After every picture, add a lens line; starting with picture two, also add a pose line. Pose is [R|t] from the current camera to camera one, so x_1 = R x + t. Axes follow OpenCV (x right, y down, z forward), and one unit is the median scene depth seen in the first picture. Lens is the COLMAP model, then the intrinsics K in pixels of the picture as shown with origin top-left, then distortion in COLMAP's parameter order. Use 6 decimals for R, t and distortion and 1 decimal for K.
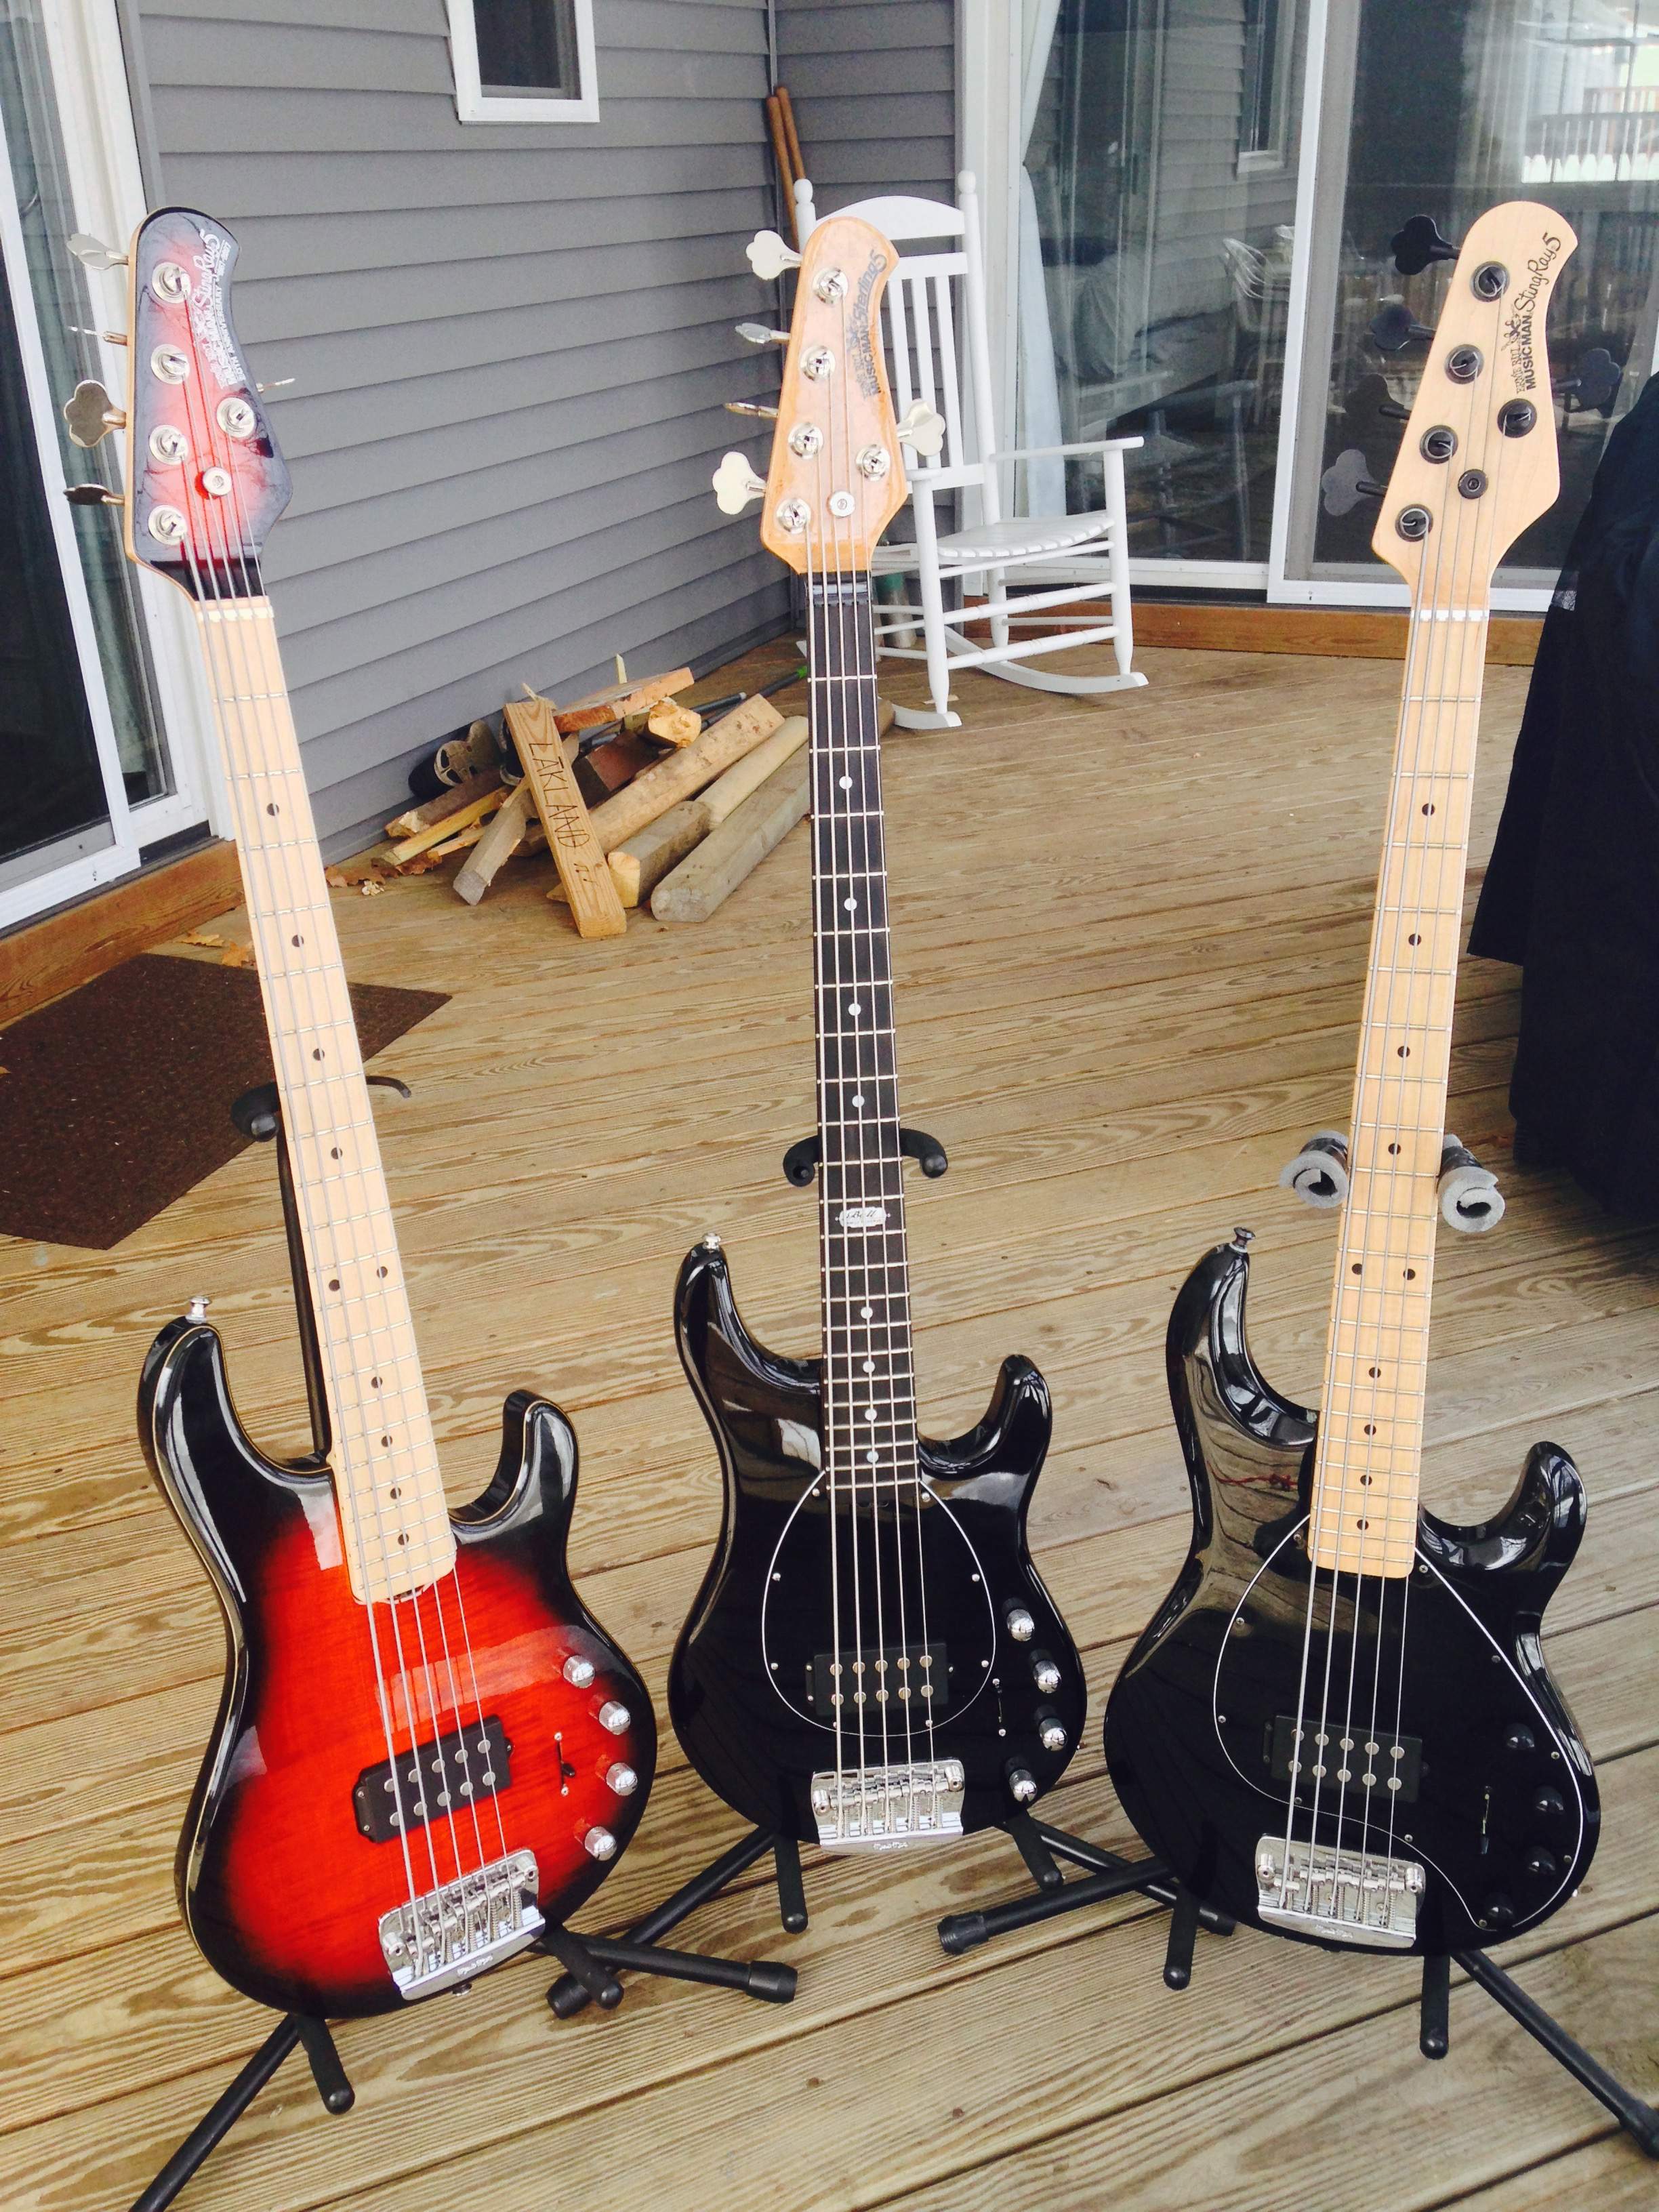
lens RADIAL K [[2042.9, 0, 834.4], [0, 2042.9, 1053.5], [0, 0, 1]] dist [0.163266, 0.000534]
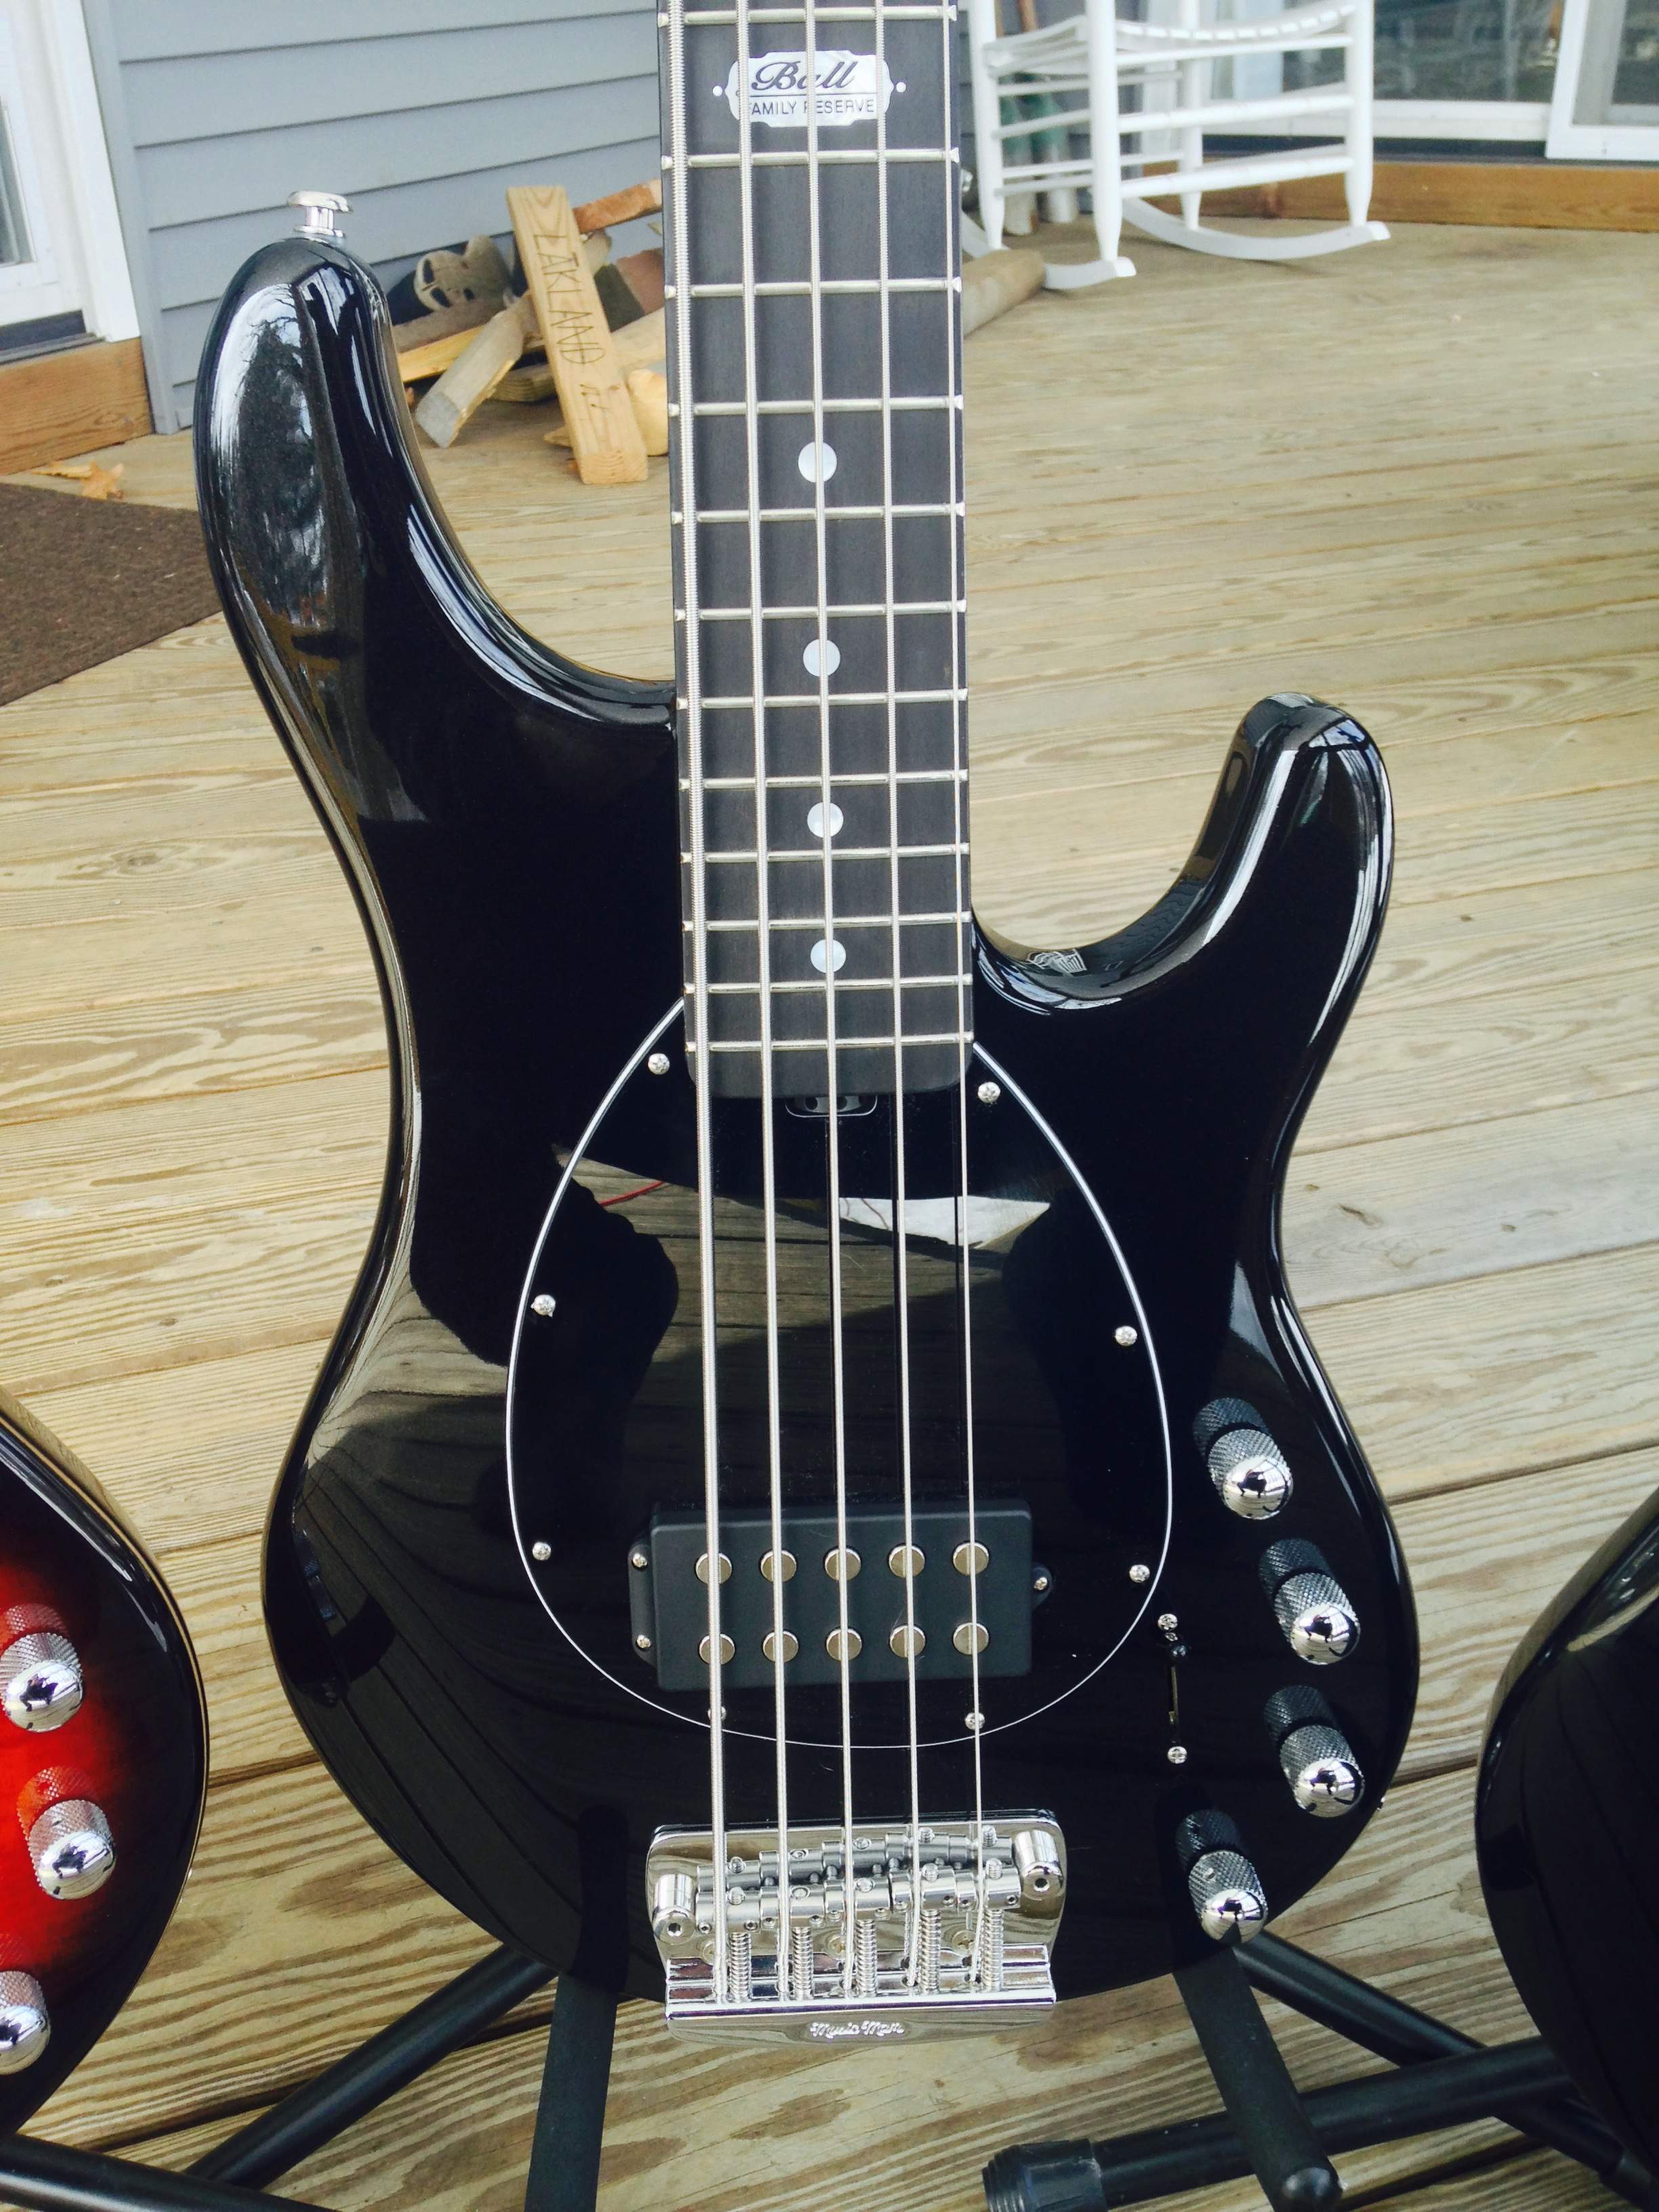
lens RADIAL K [[2009.0, 0, 818.8], [0, 2009.0, 1106.7], [0, 0, 1]] dist [0.191367, -0.296865]
pose [[0.996636, 0.041193, -0.070855, 0.018884], [-0.033084, 0.993152, 0.112044, 0.085035], [0.074985, -0.109323, 0.991174, 0.315222]]
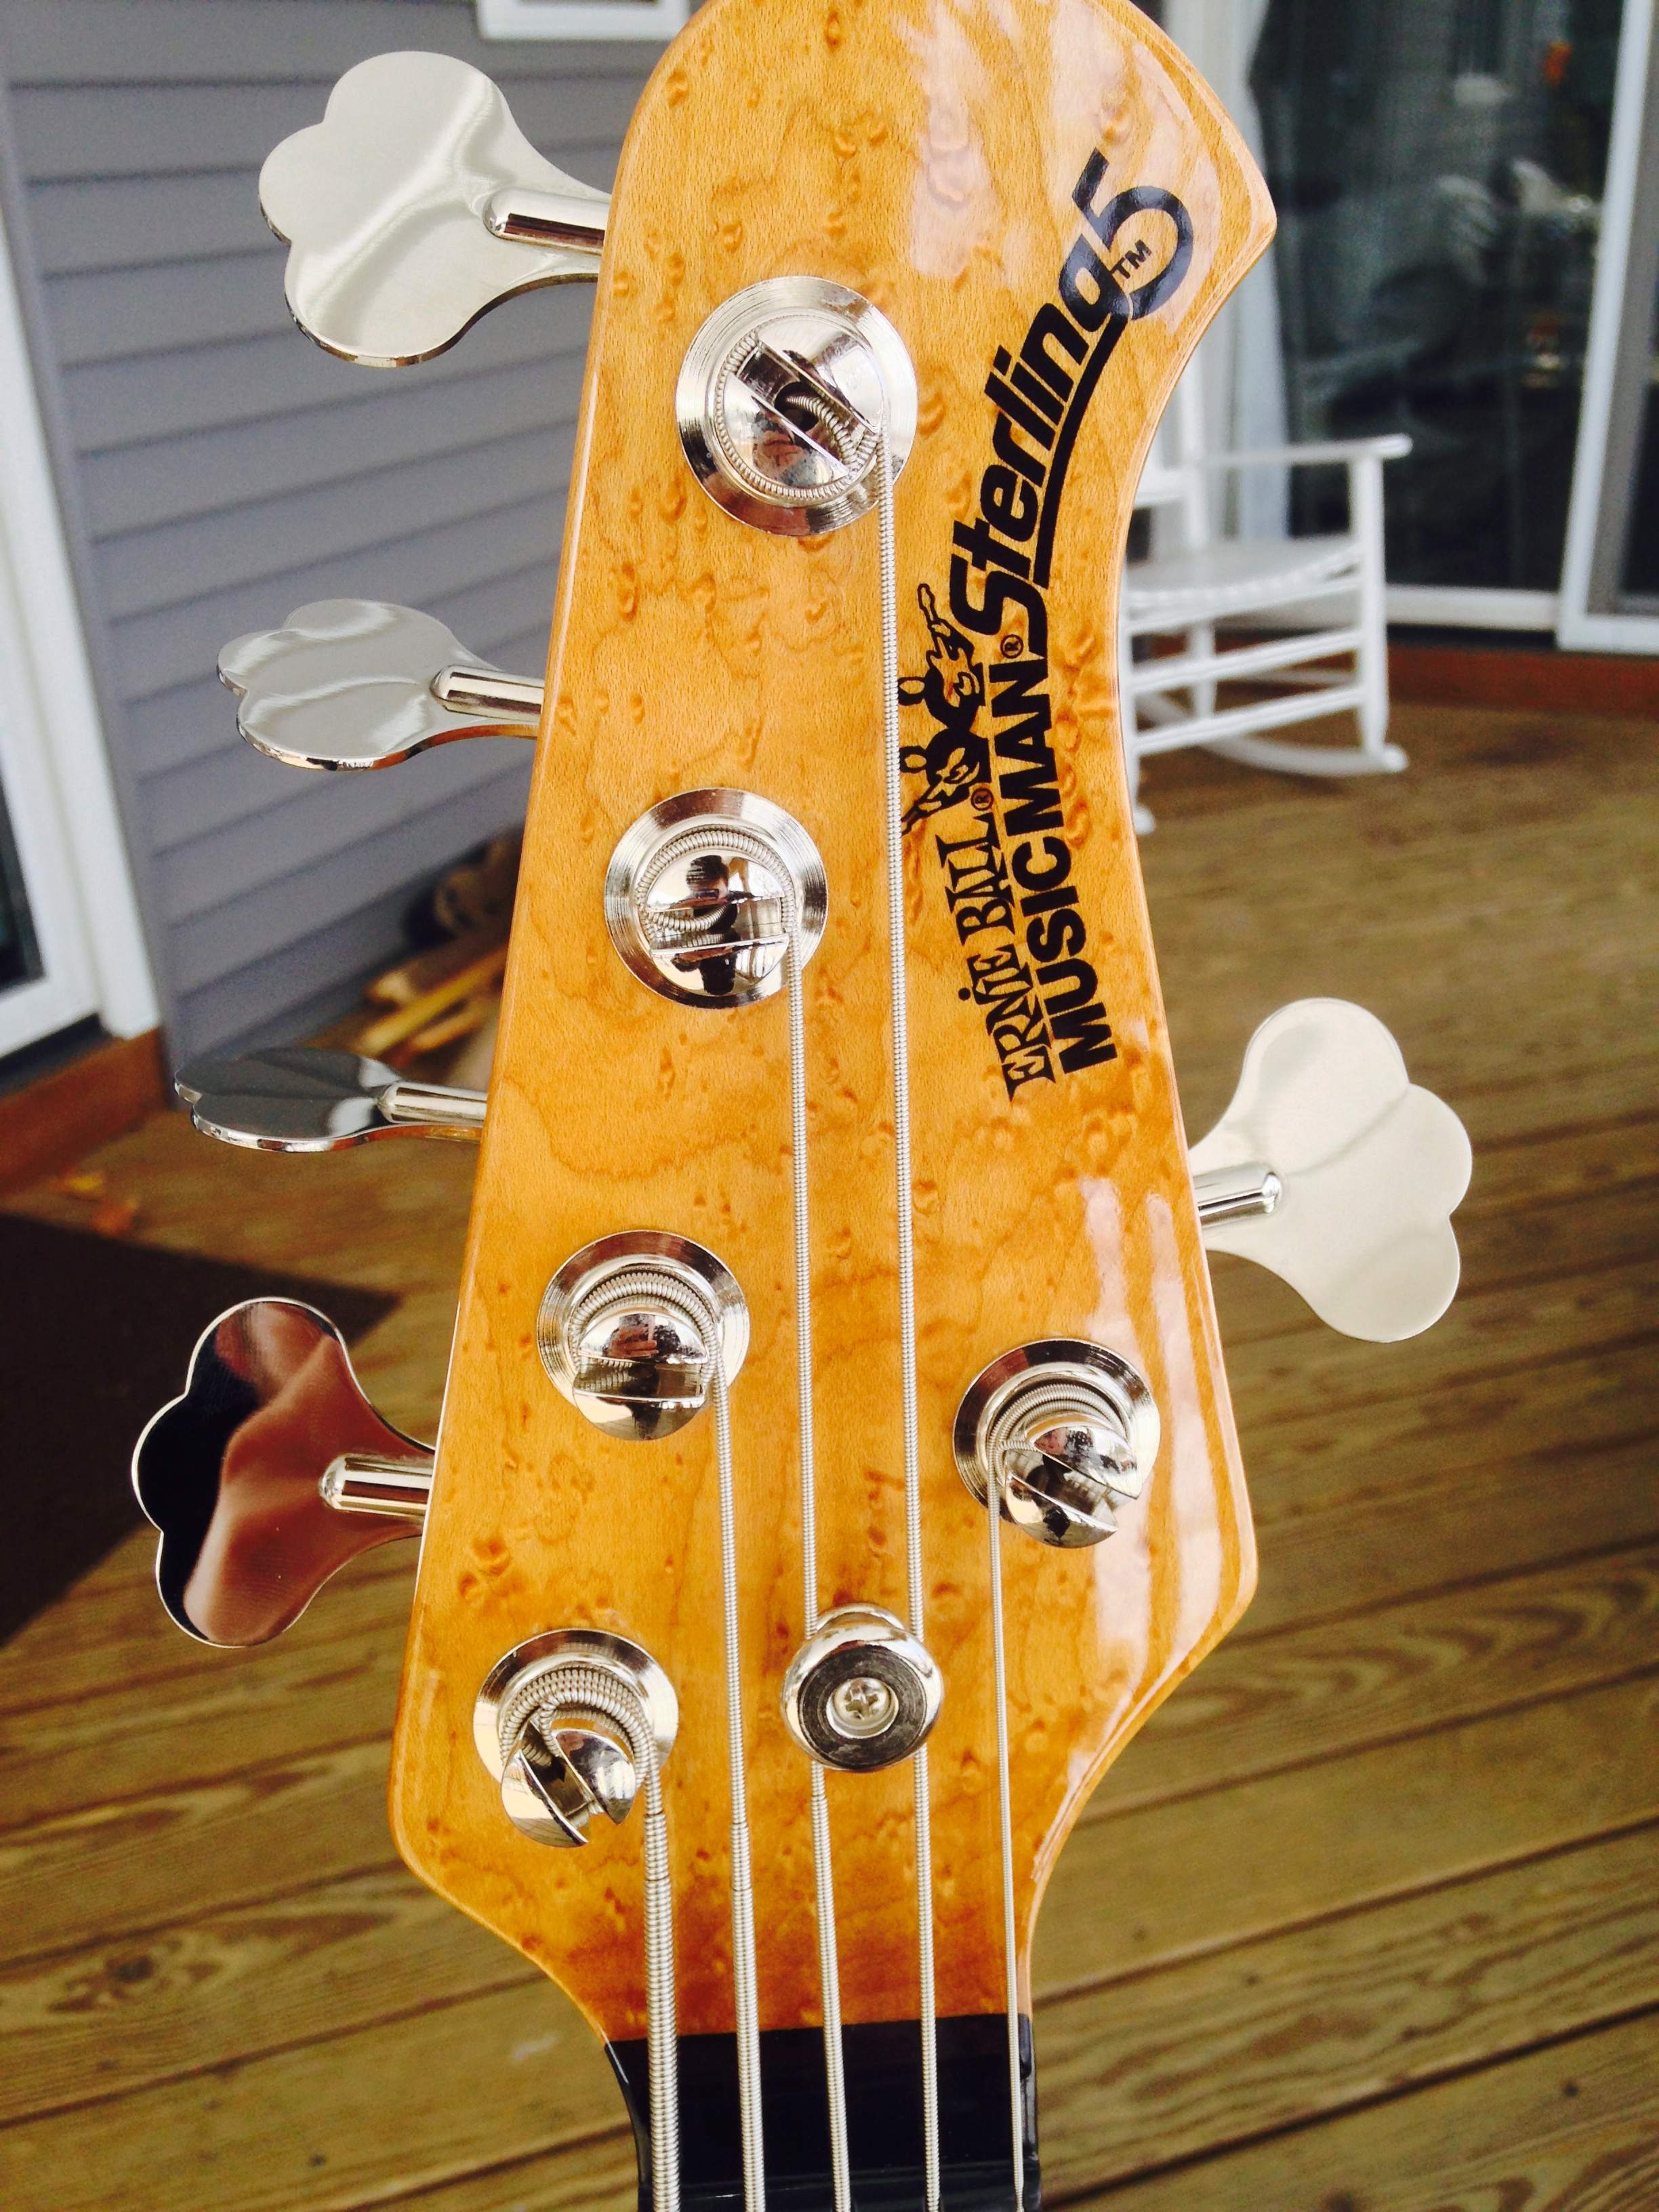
lens RADIAL K [[2060.1, 0, 837.3], [0, 2060.1, 1049.8], [0, 0, 1]] dist [0.181247, -0.291081]
pose [[0.997065, 0.014659, -0.075147, 0.008193], [-0.013403, 0.999762, 0.017186, -0.130228], [0.075381, -0.016129, 0.997024, 0.341368]]
